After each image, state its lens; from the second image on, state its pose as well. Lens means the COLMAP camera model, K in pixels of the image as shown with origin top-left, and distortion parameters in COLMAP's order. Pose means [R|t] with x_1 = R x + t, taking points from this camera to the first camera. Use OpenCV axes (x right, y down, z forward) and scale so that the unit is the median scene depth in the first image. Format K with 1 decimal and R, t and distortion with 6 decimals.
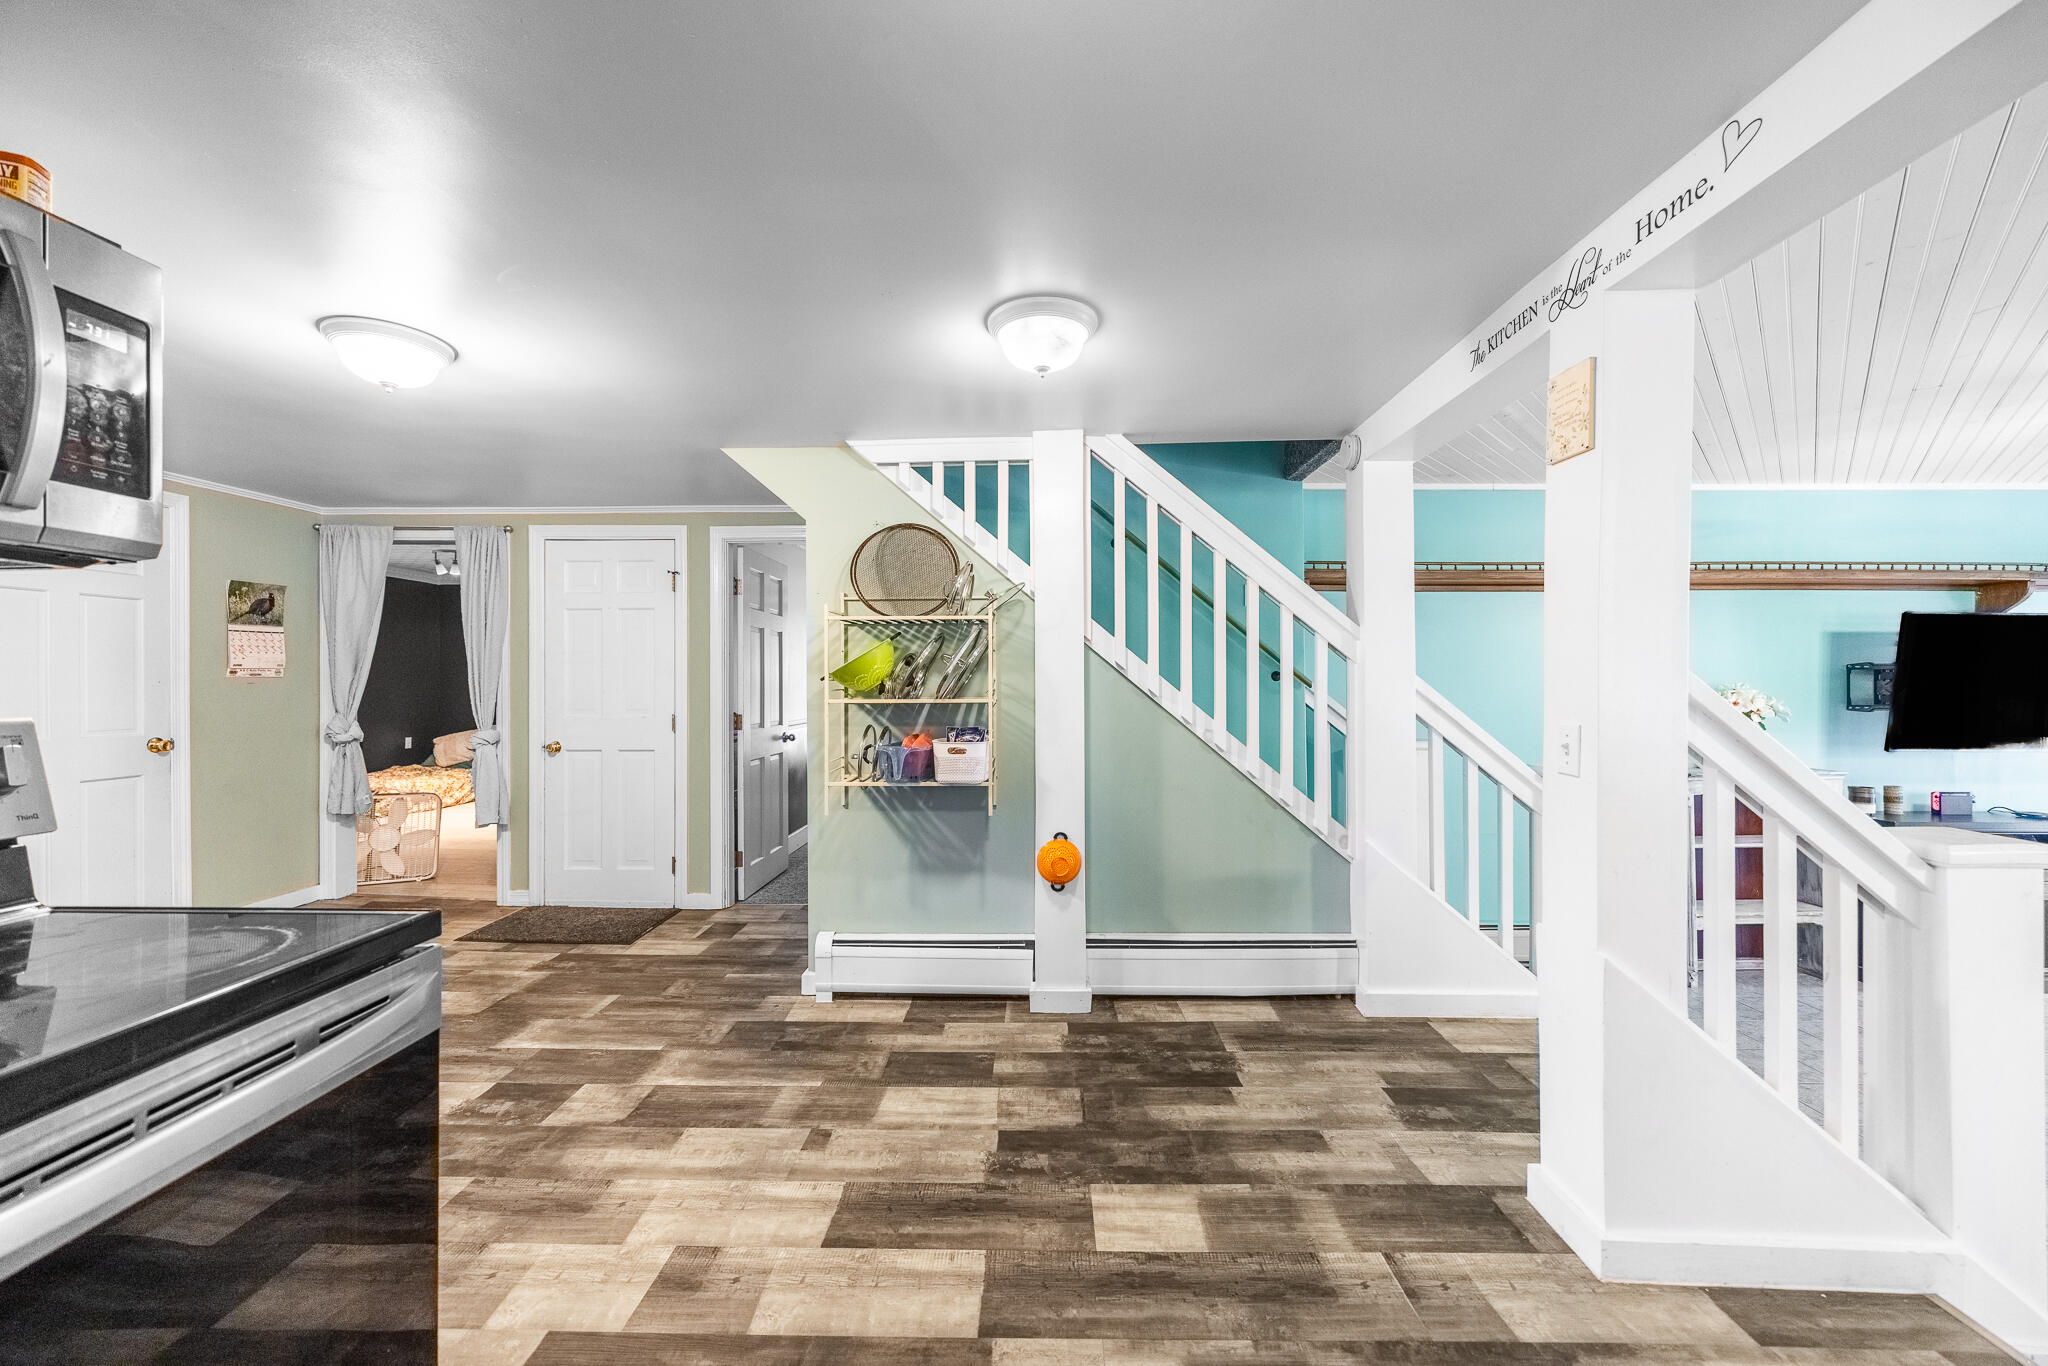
lens RADIAL K [[785.5, 0, 1028.3], [0, 785.5, 679.5], [0, 0, 1]] dist [0.000726, -0.001164]
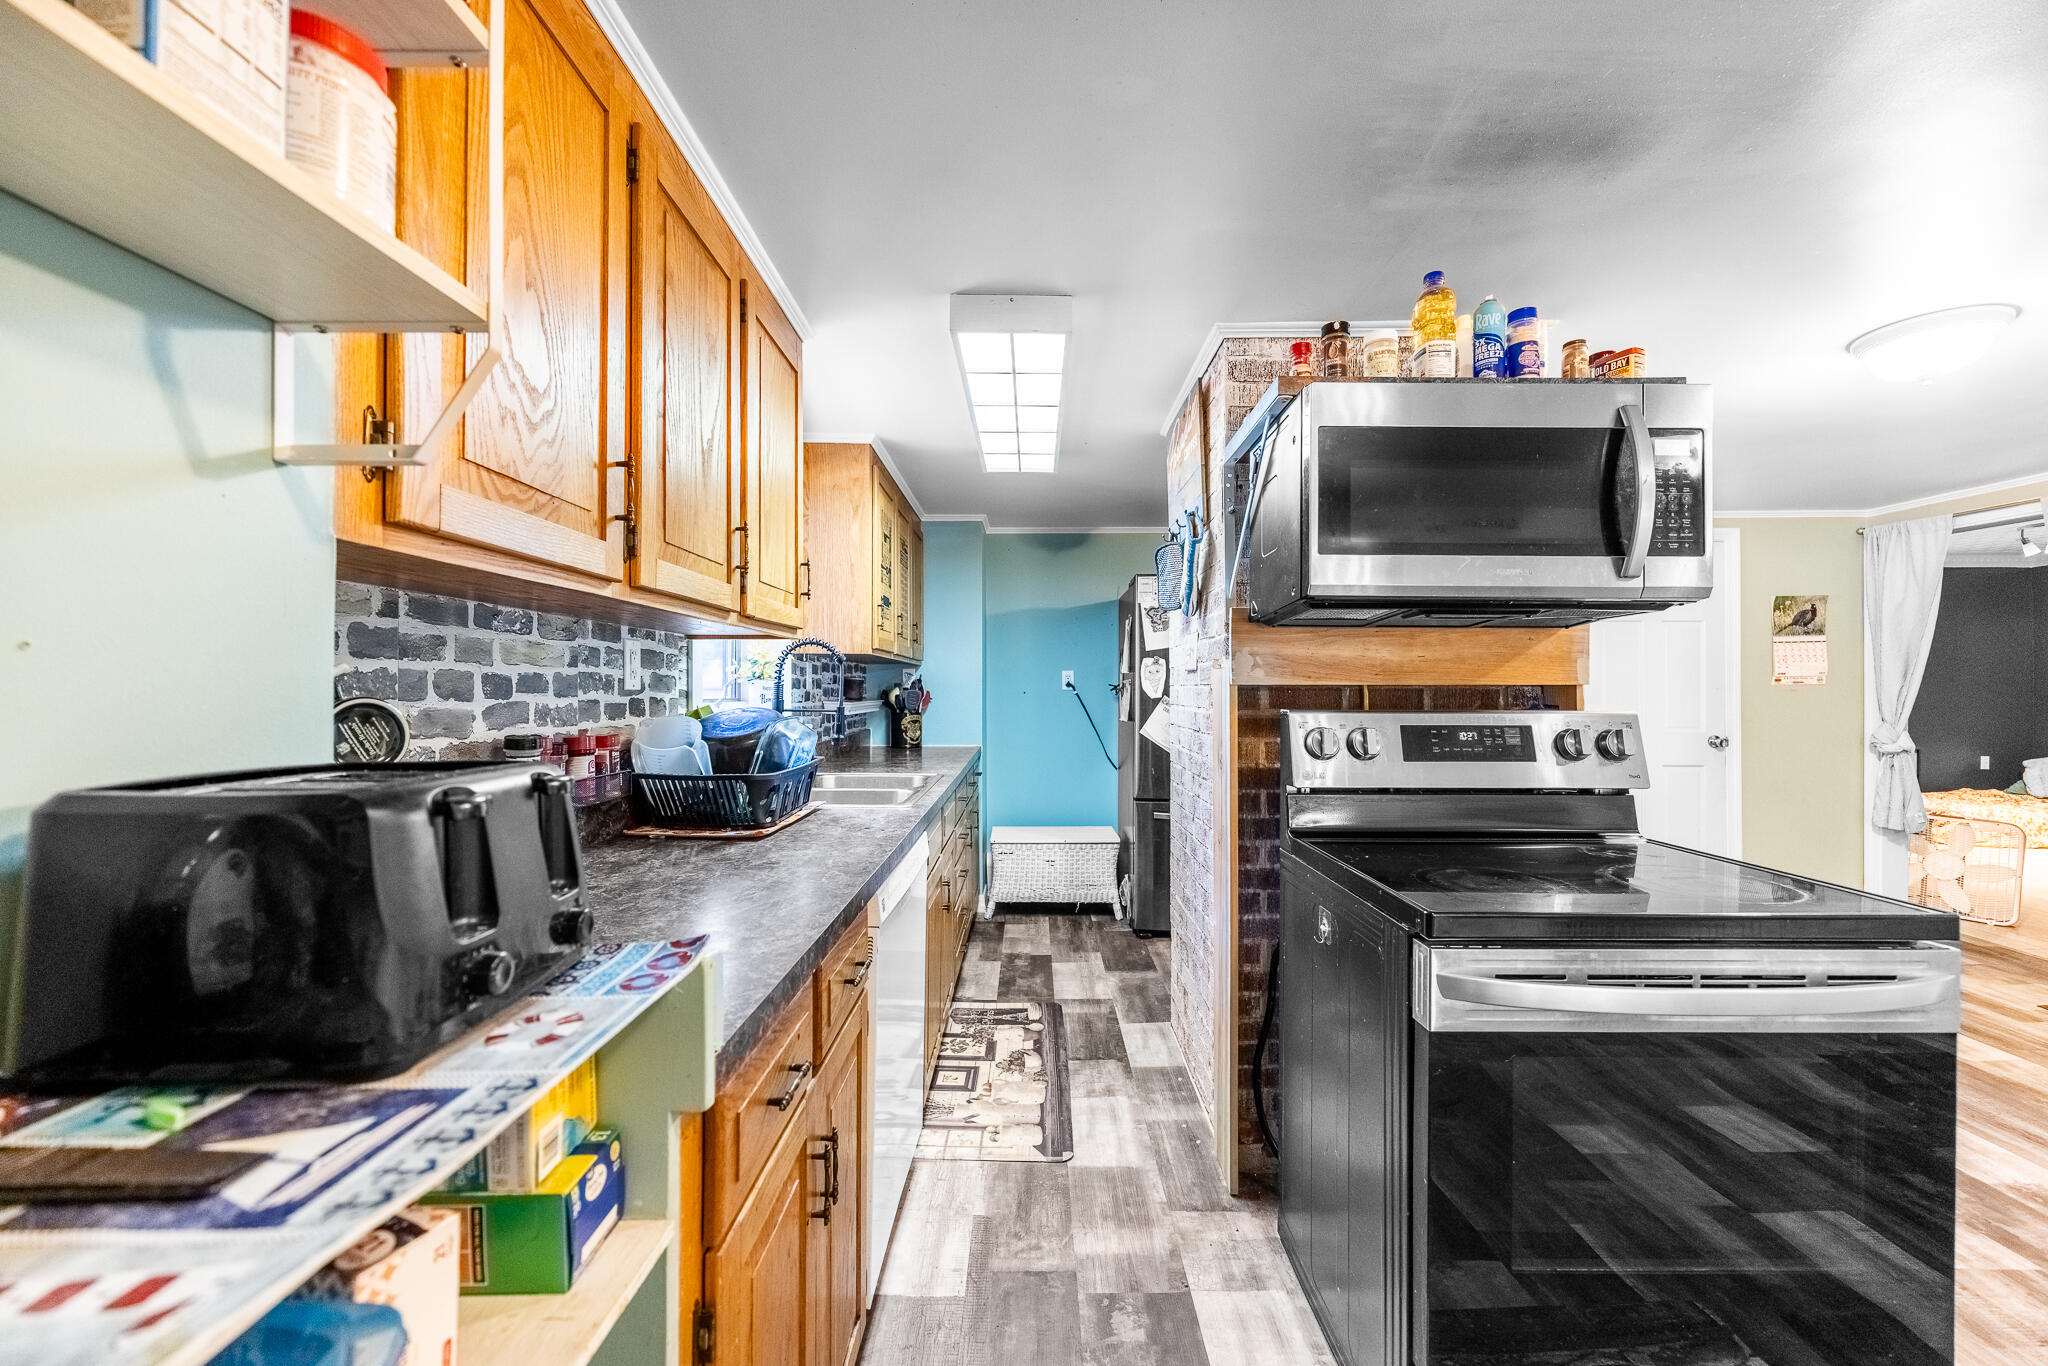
lens RADIAL K [[785.5, 0, 1026.8], [0, 785.5, 686.7], [0, 0, 1]] dist [0.000726, -0.001164]
pose [[0.011242, -0.001668, -0.999935, 0.139577], [0.000754, 0.999998, -0.001660, 0.001272], [0.999937, -0.000735, 0.011243, -0.116987]]
